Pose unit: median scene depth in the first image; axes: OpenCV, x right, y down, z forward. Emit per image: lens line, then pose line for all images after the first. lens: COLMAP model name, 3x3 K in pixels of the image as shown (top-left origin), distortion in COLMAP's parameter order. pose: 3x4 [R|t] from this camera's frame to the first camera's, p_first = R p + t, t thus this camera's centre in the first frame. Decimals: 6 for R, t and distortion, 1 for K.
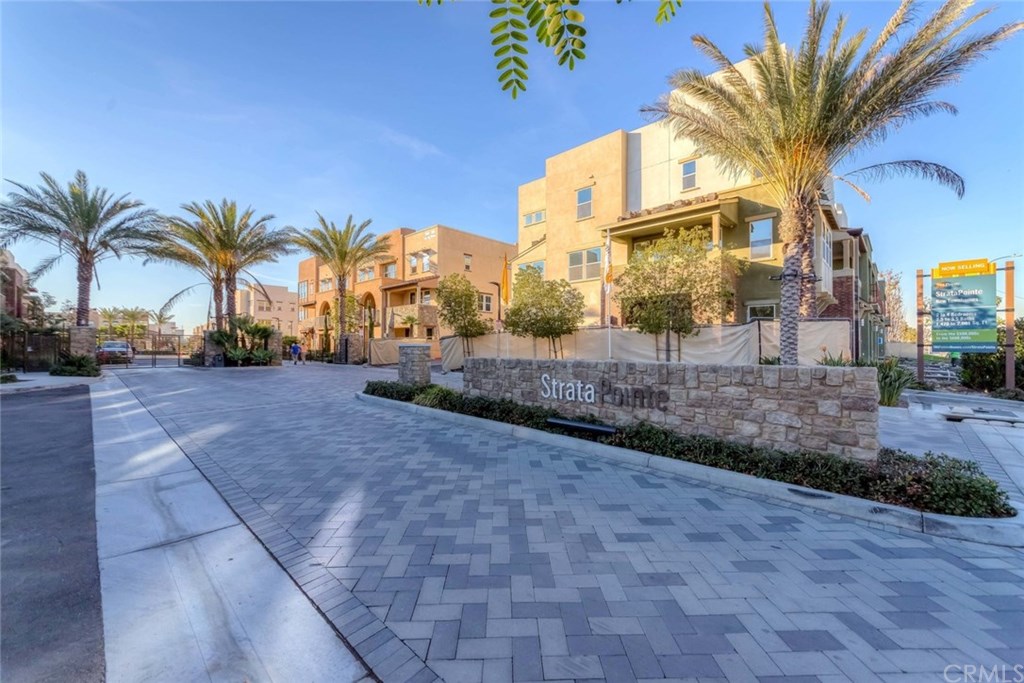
lens RADIAL K [[393.4, 0, 506.2], [0, 393.4, 346.1], [0, 0, 1]] dist [0.002658, 0.000241]
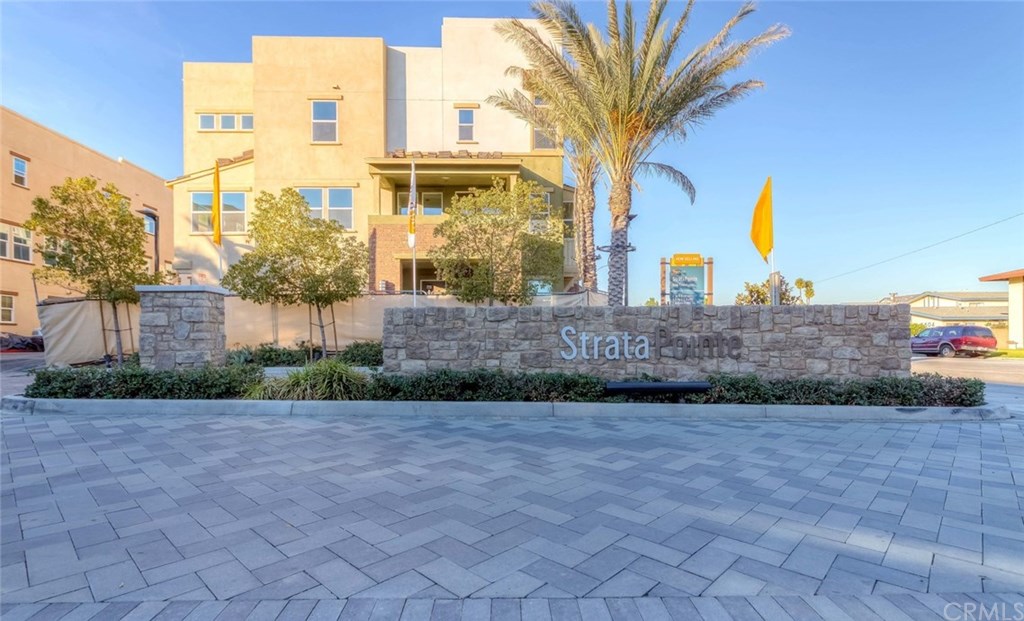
lens RADIAL K [[492.5, 0, 479.9], [0, 492.5, 344.7], [0, 0, 1]] dist [0.000654, 0.000733]
pose [[0.712585, -0.003998, 0.701574, -0.708558], [0.001429, 0.999990, 0.004248, 0.111840], [-0.701584, -0.002025, 0.712584, 0.537696]]
